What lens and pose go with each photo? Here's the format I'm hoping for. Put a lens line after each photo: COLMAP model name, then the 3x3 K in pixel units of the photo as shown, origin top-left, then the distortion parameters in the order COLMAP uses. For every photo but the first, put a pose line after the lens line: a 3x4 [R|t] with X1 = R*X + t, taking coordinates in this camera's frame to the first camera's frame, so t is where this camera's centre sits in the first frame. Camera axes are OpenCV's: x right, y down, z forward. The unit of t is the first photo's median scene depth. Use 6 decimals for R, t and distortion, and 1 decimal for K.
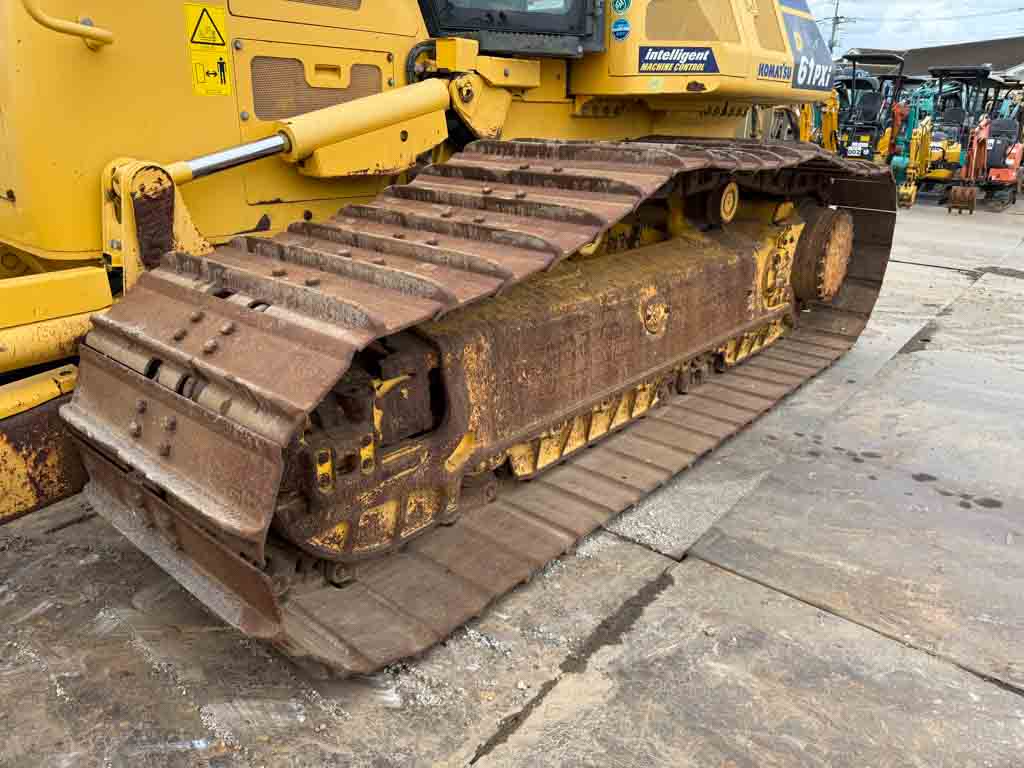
lens RADIAL K [[750.7, 0, 515.3], [0, 750.7, 388.6], [0, 0, 1]] dist [0.051654, -0.093119]
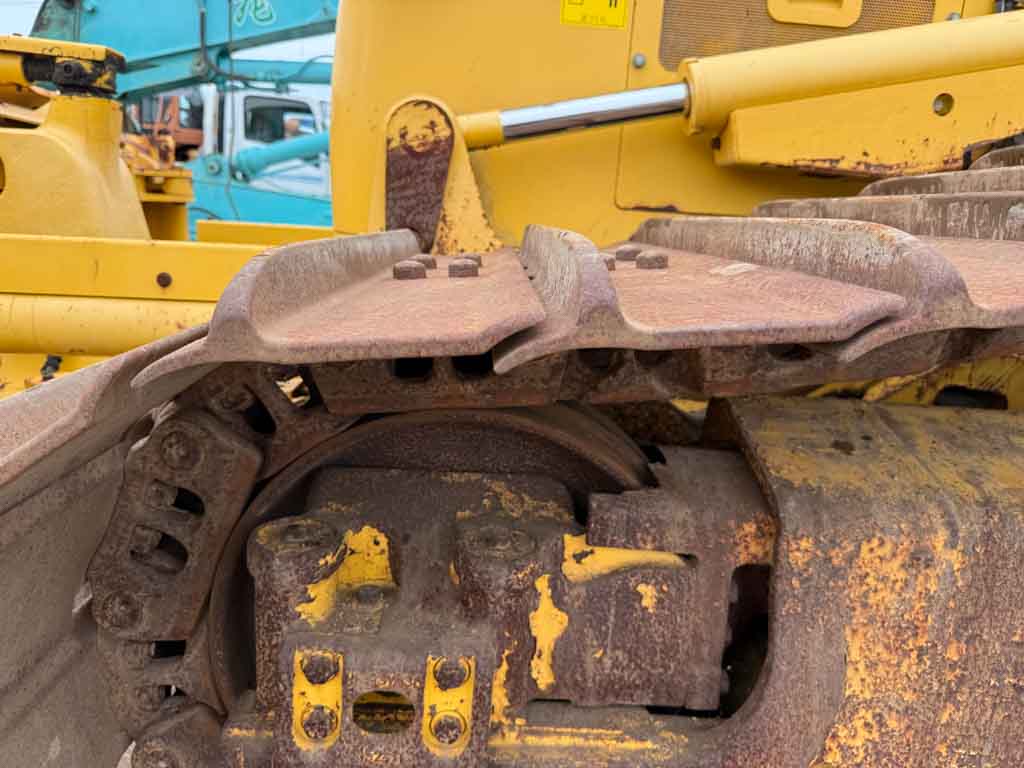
lens RADIAL K [[750.7, 0, 515.3], [0, 750.7, 388.6], [0, 0, 1]] dist [0.051654, -0.093119]
pose [[0.671342, 0.185925, -0.717448, 0.069078], [-0.313293, 0.948474, -0.047365, -0.056078], [0.671674, 0.256570, 0.695000, 0.645489]]
